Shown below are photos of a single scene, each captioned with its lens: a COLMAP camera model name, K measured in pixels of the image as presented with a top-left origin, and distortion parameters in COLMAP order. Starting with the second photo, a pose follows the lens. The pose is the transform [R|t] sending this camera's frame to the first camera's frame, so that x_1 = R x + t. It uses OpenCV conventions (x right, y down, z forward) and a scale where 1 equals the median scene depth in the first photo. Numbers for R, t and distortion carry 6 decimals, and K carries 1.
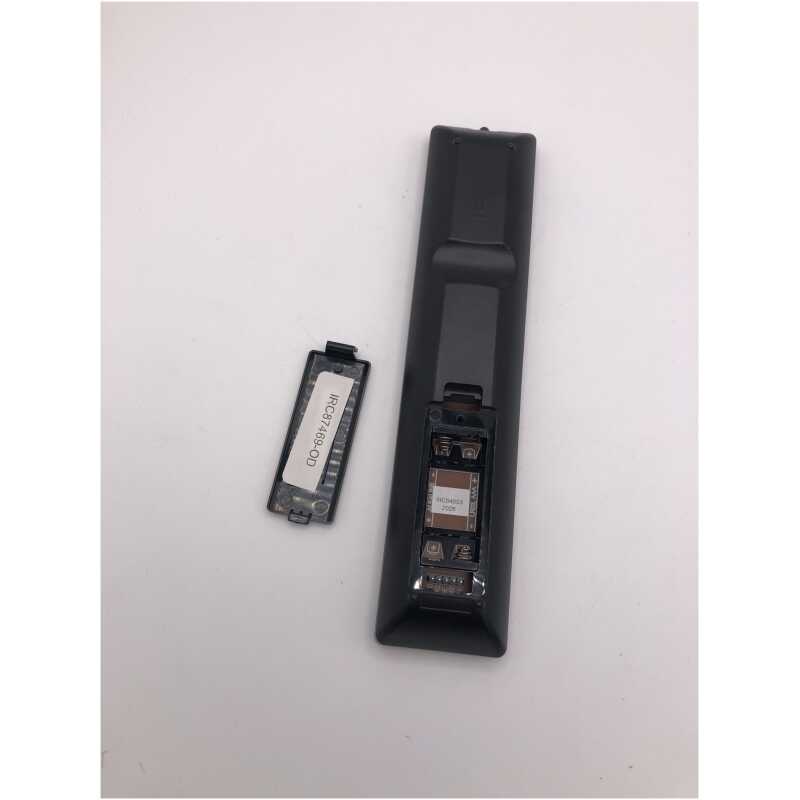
lens RADIAL K [[806.0, 0, 400.0], [0, 806.0, 400.0], [0, 0, 1]] dist [-0.007246, -0.019680]
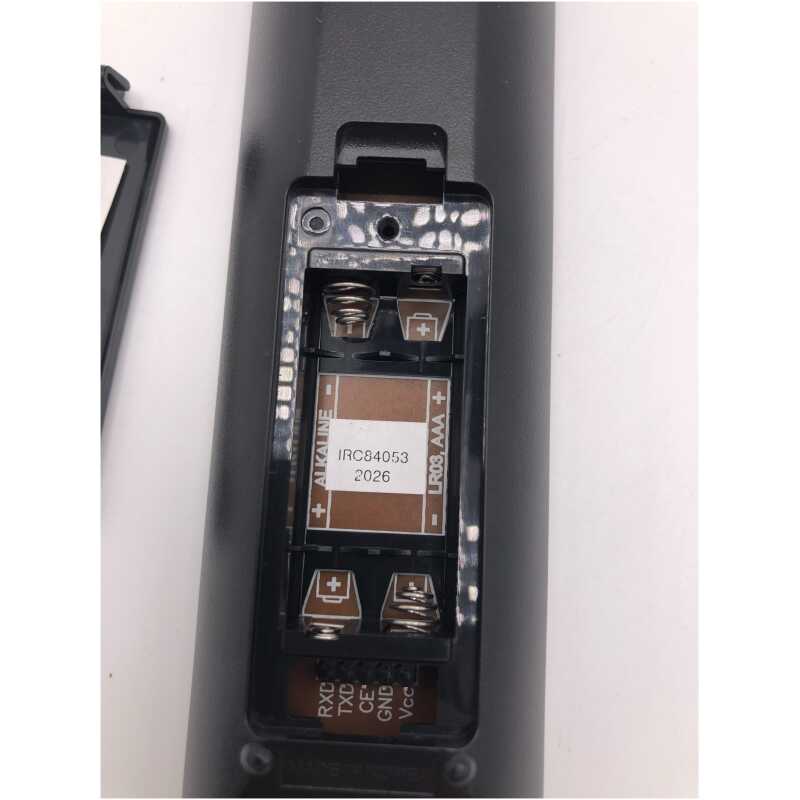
lens RADIAL K [[681.9, 0, 400.0], [0, 681.9, 400.0], [0, 0, 1]] dist [0.109116, -0.222520]
pose [[0.998486, -0.054512, -0.007334, 0.077748], [0.055002, 0.990380, 0.126974, 0.059653], [0.000341, -0.127185, 0.991879, 0.687768]]
